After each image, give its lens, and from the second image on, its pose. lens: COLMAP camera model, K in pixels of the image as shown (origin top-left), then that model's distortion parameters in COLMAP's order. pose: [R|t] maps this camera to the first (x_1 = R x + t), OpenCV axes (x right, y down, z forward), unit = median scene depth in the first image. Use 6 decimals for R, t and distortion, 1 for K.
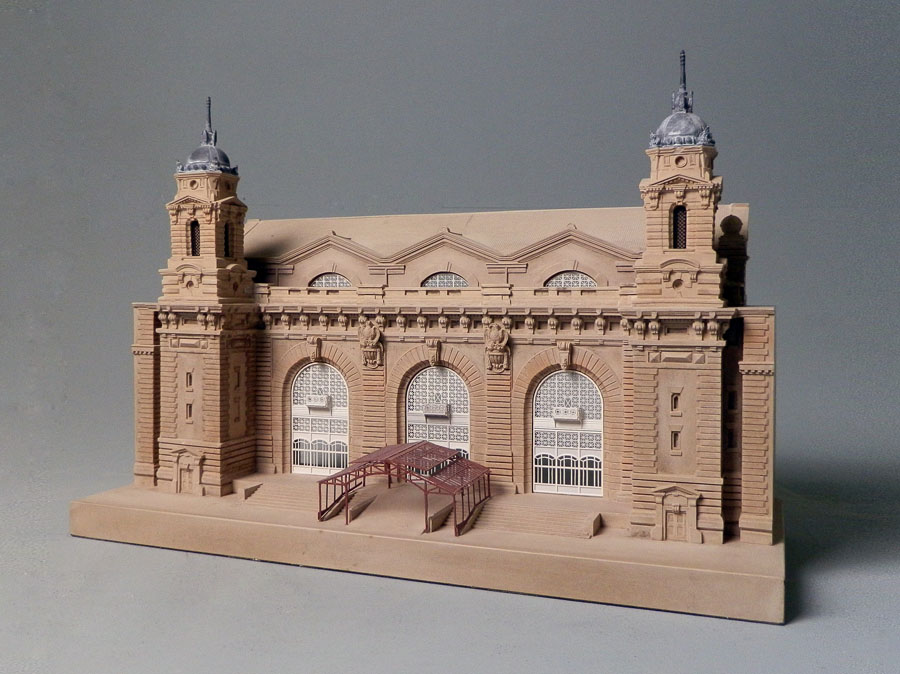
lens RADIAL K [[902.3, 0, 420.7], [0, 902.3, 337.9], [0, 0, 1]] dist [0.005924, 0.002500]
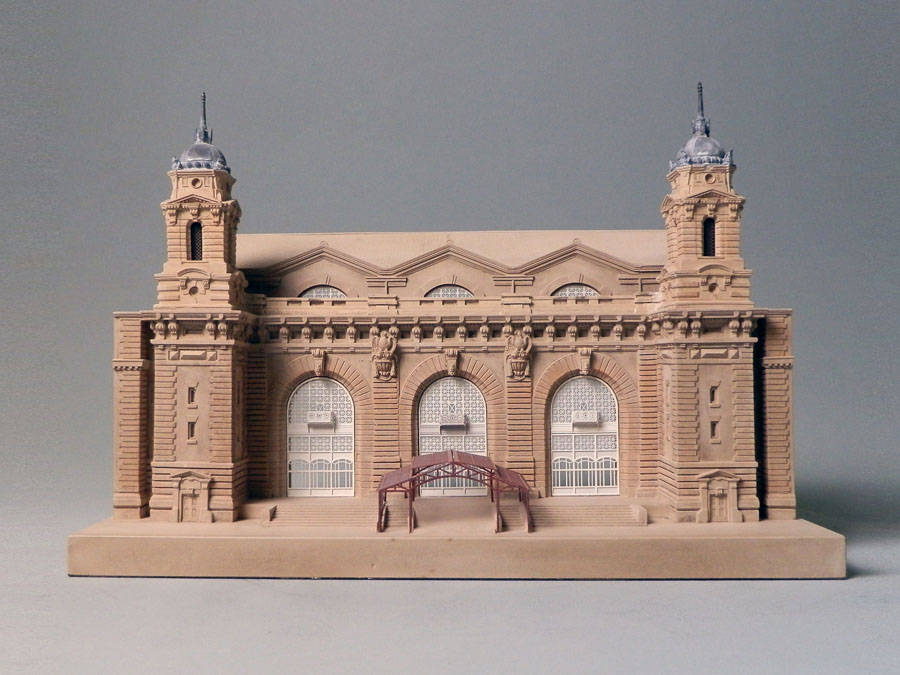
lens RADIAL K [[922.0, 0, 417.1], [0, 922.0, 359.5], [0, 0, 1]] dist [0.012367, -0.004092]
pose [[0.942806, -0.003257, 0.333325, -0.371018], [0.023093, 0.998188, -0.055565, 0.070547], [-0.332540, 0.060085, 0.941173, 0.051477]]
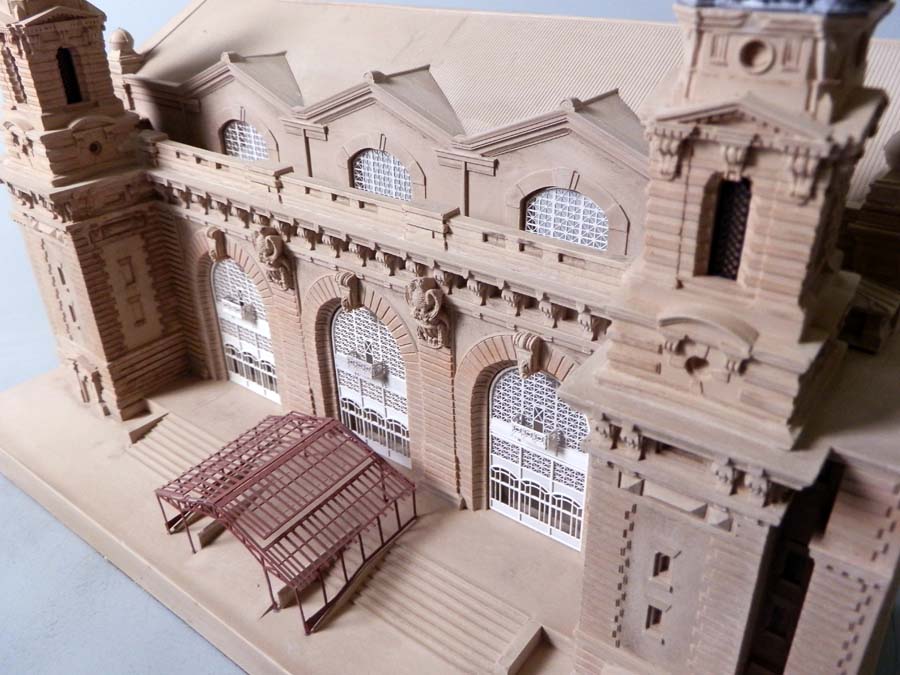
lens RADIAL K [[731.5, 0, 460.9], [0, 731.5, 324.4], [0, 0, 1]] dist [-0.008665, -0.007884]
pose [[0.962927, 0.117726, -0.242719, 0.220956], [0.002885, 0.895204, 0.445648, -0.194718], [0.269748, -0.429826, 0.861676, 0.584690]]
